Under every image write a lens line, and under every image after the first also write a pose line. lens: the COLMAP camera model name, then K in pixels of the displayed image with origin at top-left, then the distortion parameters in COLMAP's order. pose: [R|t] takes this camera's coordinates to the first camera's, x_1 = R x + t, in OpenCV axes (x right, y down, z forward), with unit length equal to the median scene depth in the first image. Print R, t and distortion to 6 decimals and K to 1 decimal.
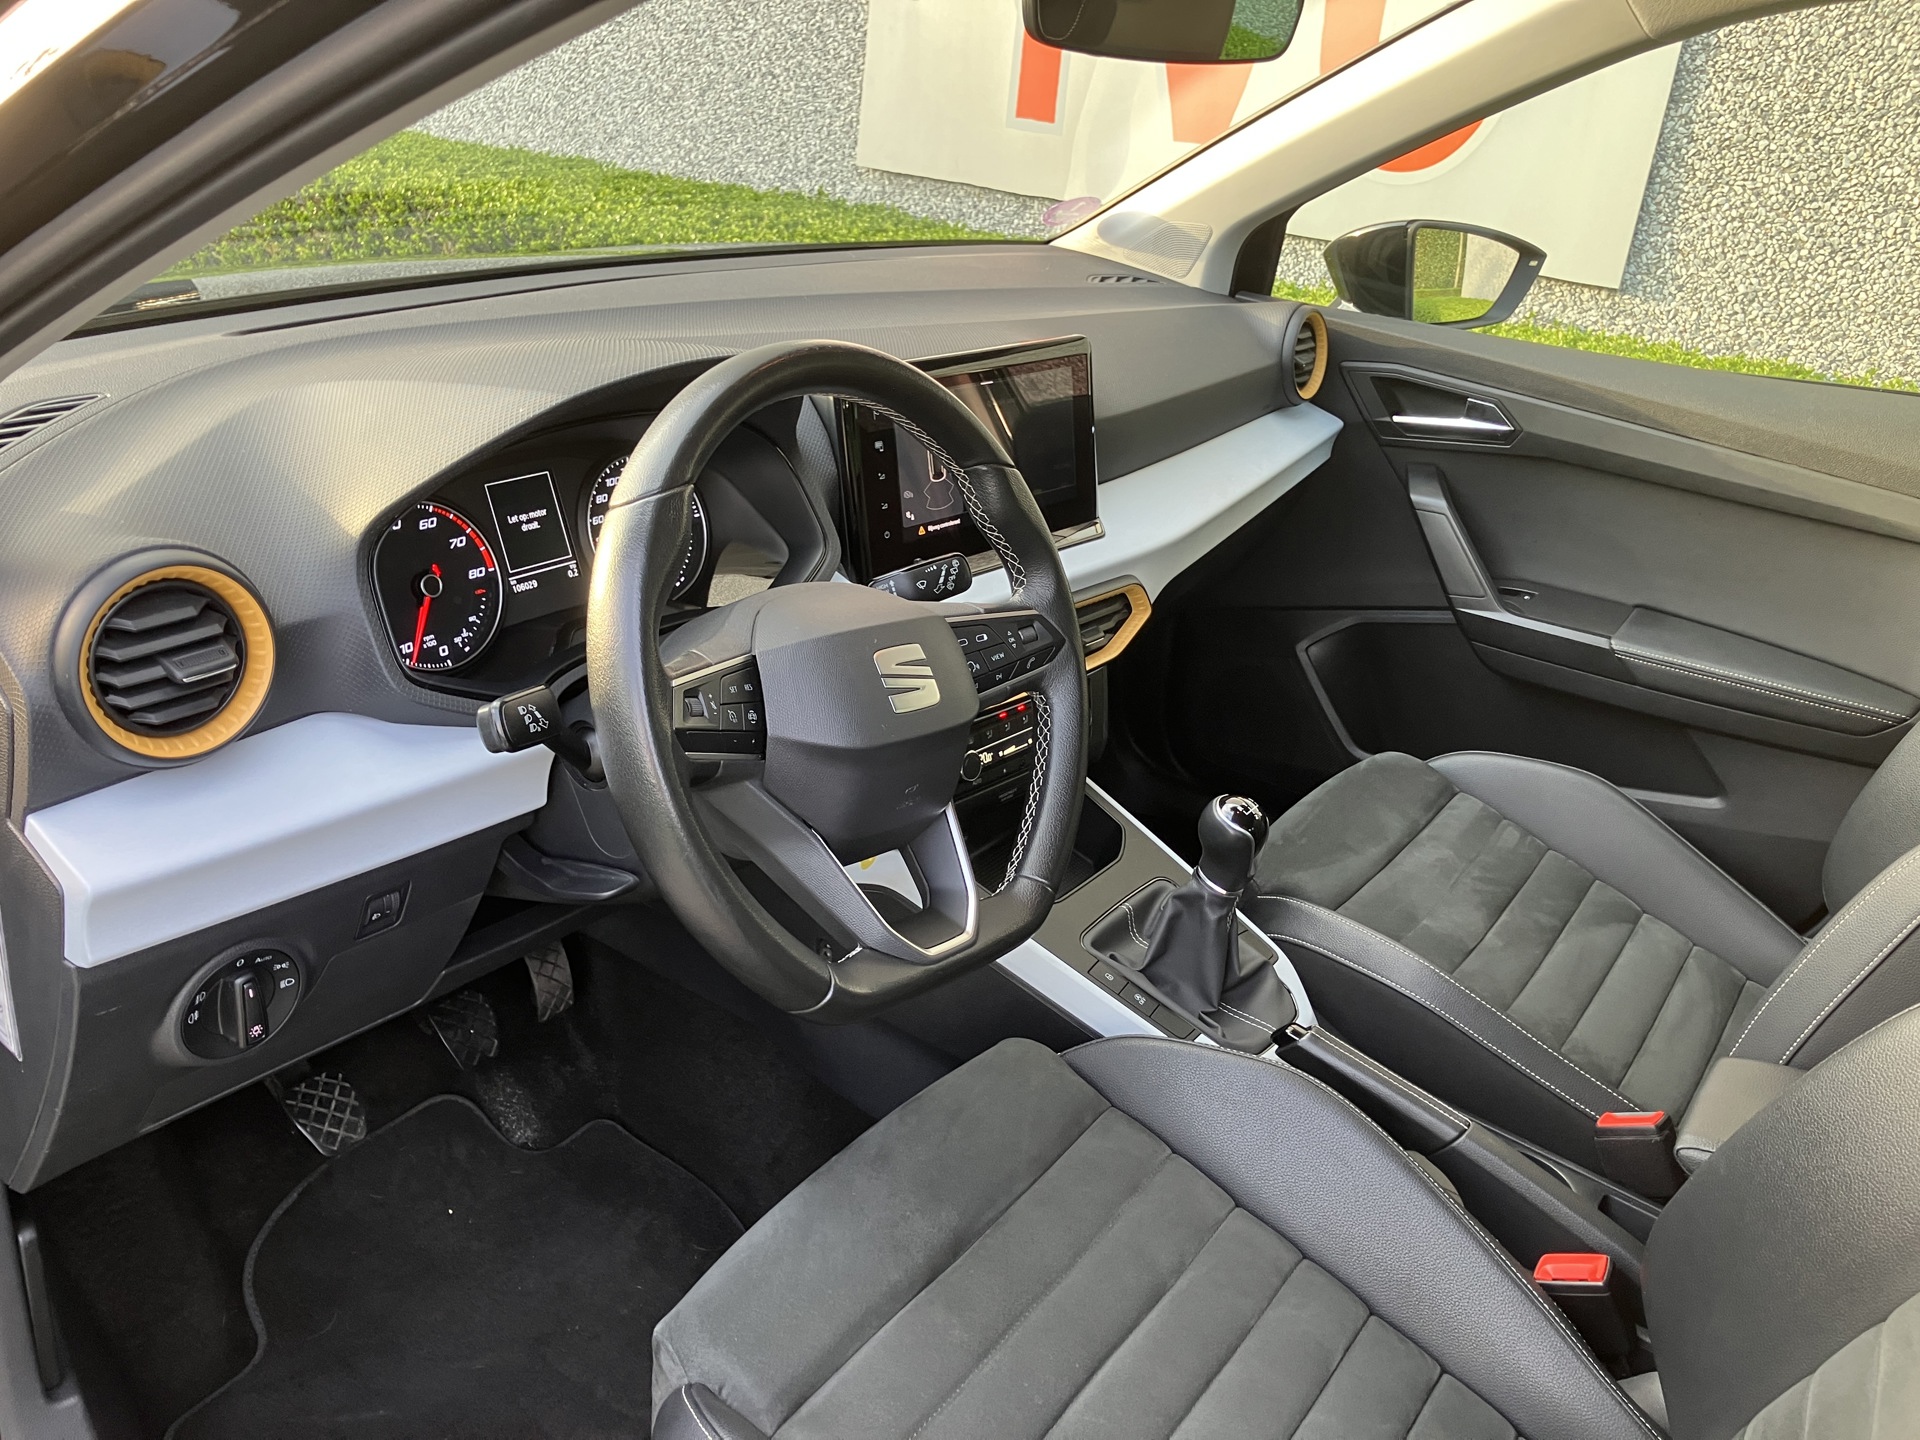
lens RADIAL K [[1602.2, 0, 950.5], [0, 1602.2, 690.5], [0, 0, 1]] dist [-0.001249, 0.017543]
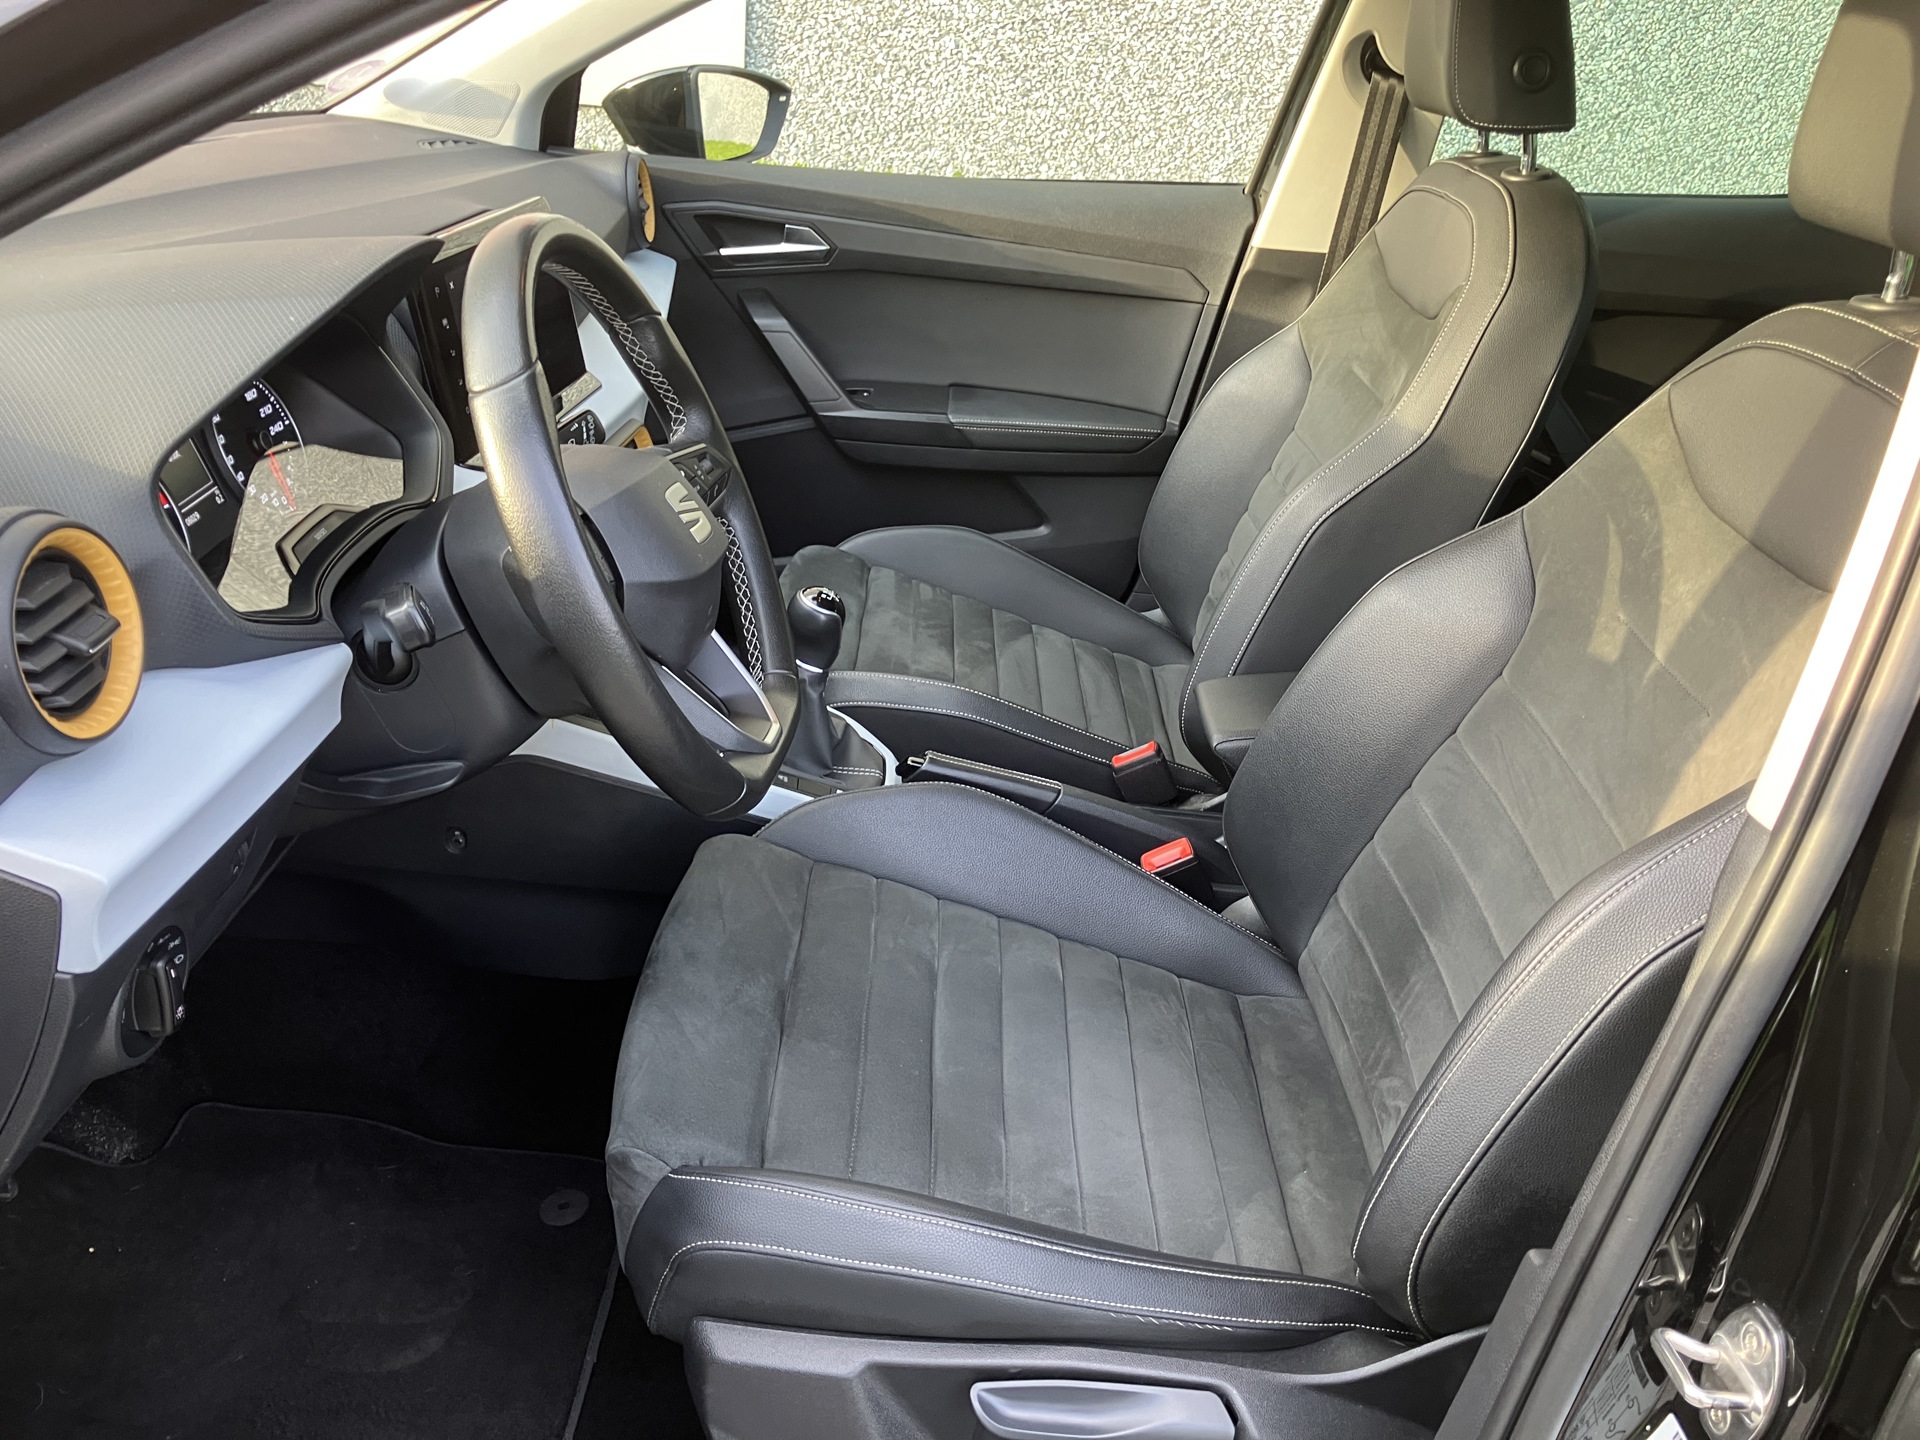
lens RADIAL K [[1602.2, 0, 992.4], [0, 1602.2, 703.2], [0, 0, 1]] dist [-0.001249, 0.017543]
pose [[0.809093, -0.266848, 0.523604, -0.239918], [0.215624, 0.963624, 0.157908, -0.005052], [-0.546695, -0.014861, 0.837200, -0.027714]]
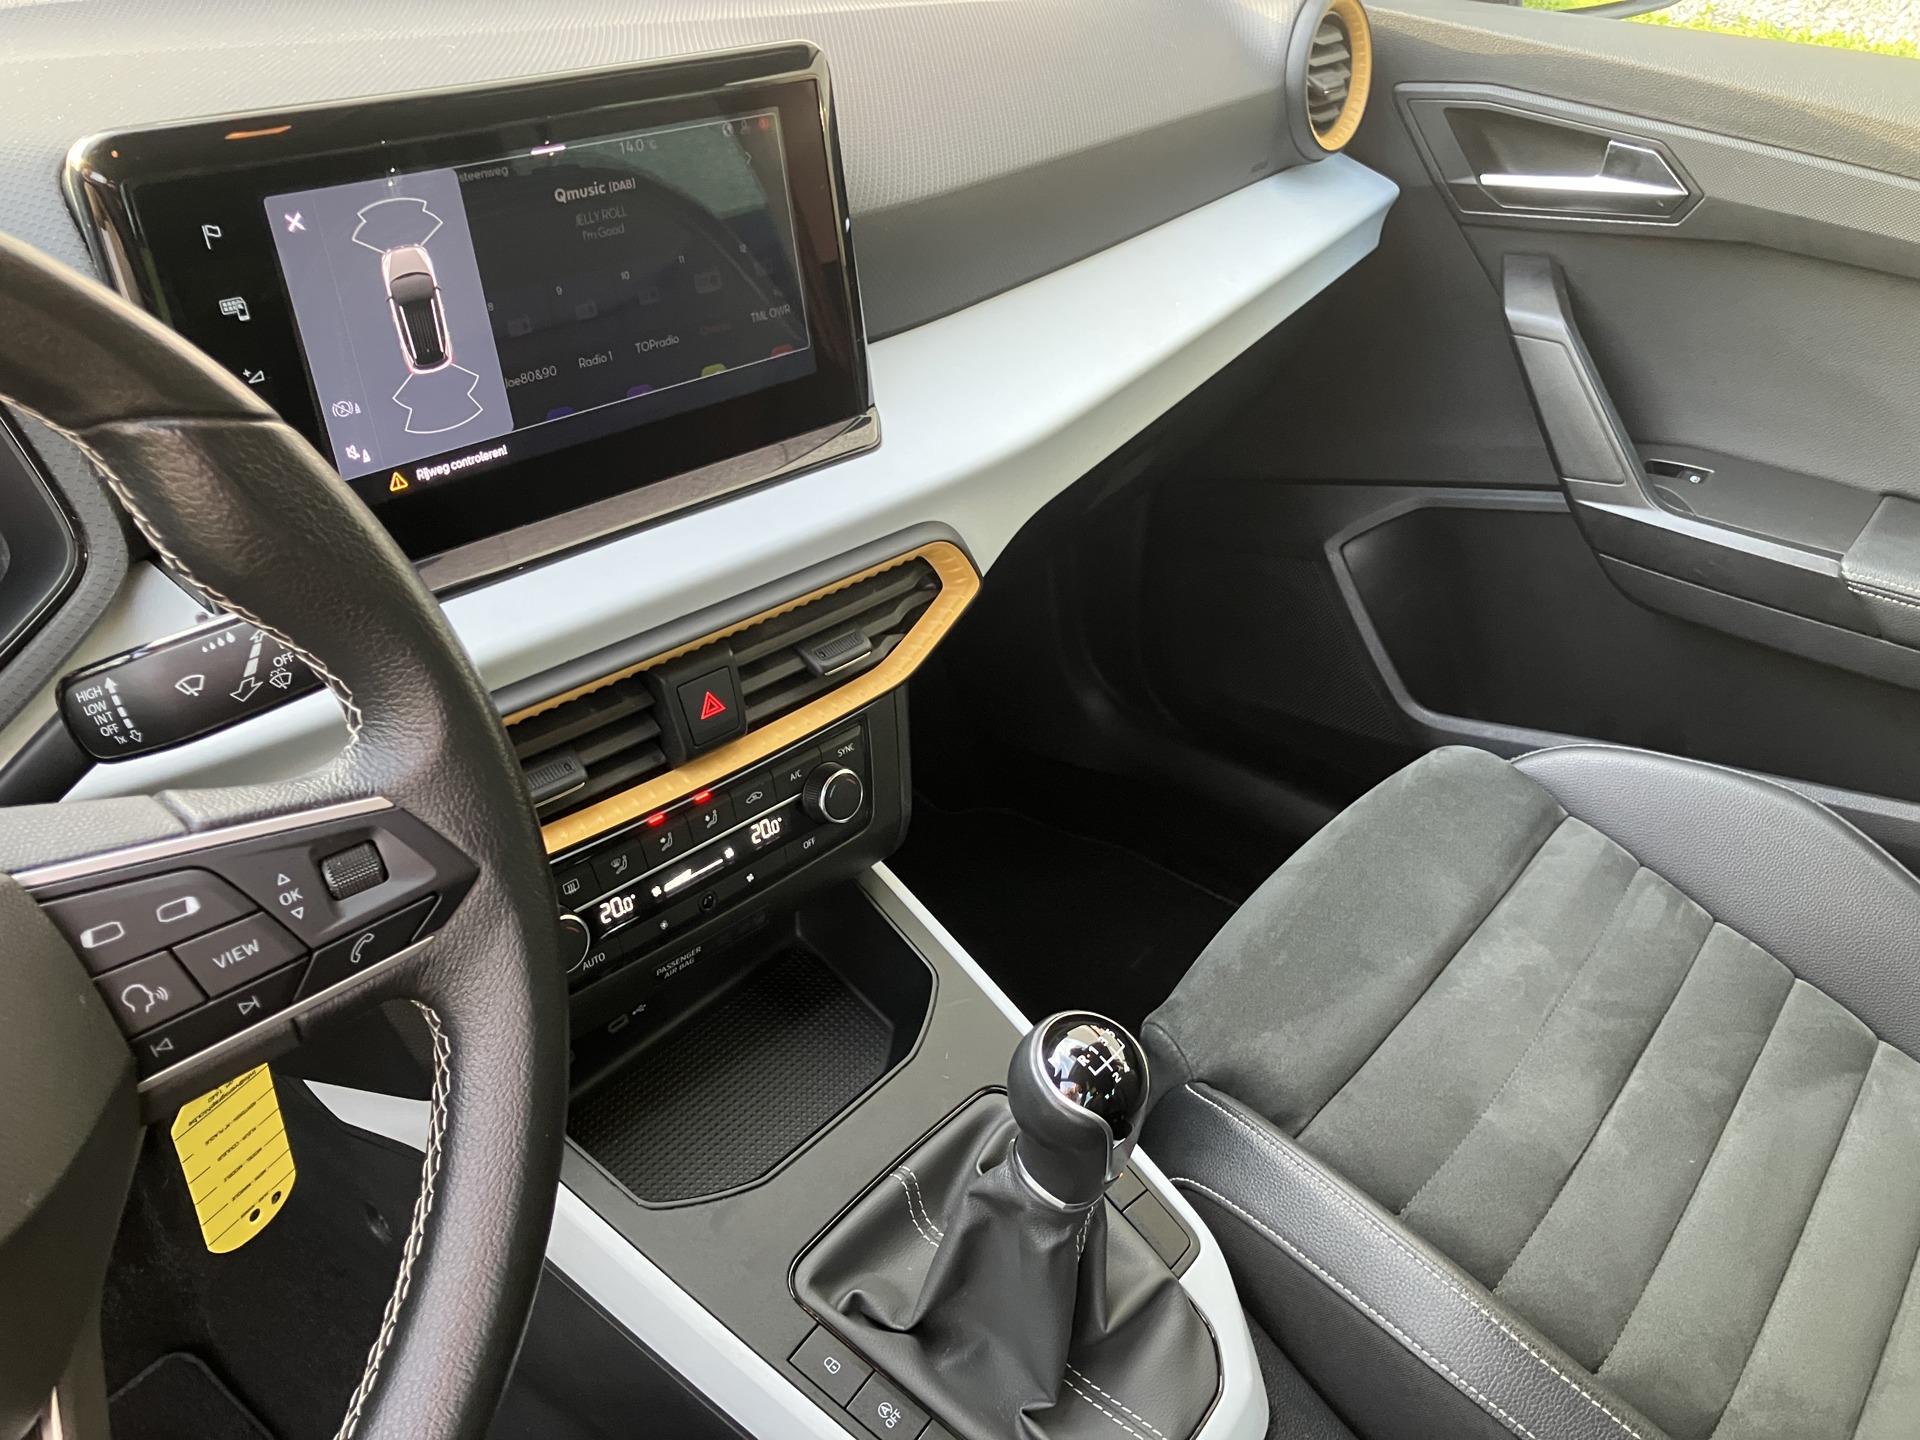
lens RADIAL K [[1602.2, 0, 966.6], [0, 1602.2, 707.2], [0, 0, 1]] dist [-0.001249, 0.017543]
pose [[0.998019, -0.010458, -0.062036, 0.123955], [0.019934, 0.987844, 0.154165, -0.073508], [0.059670, -0.155097, 0.986096, 0.379514]]
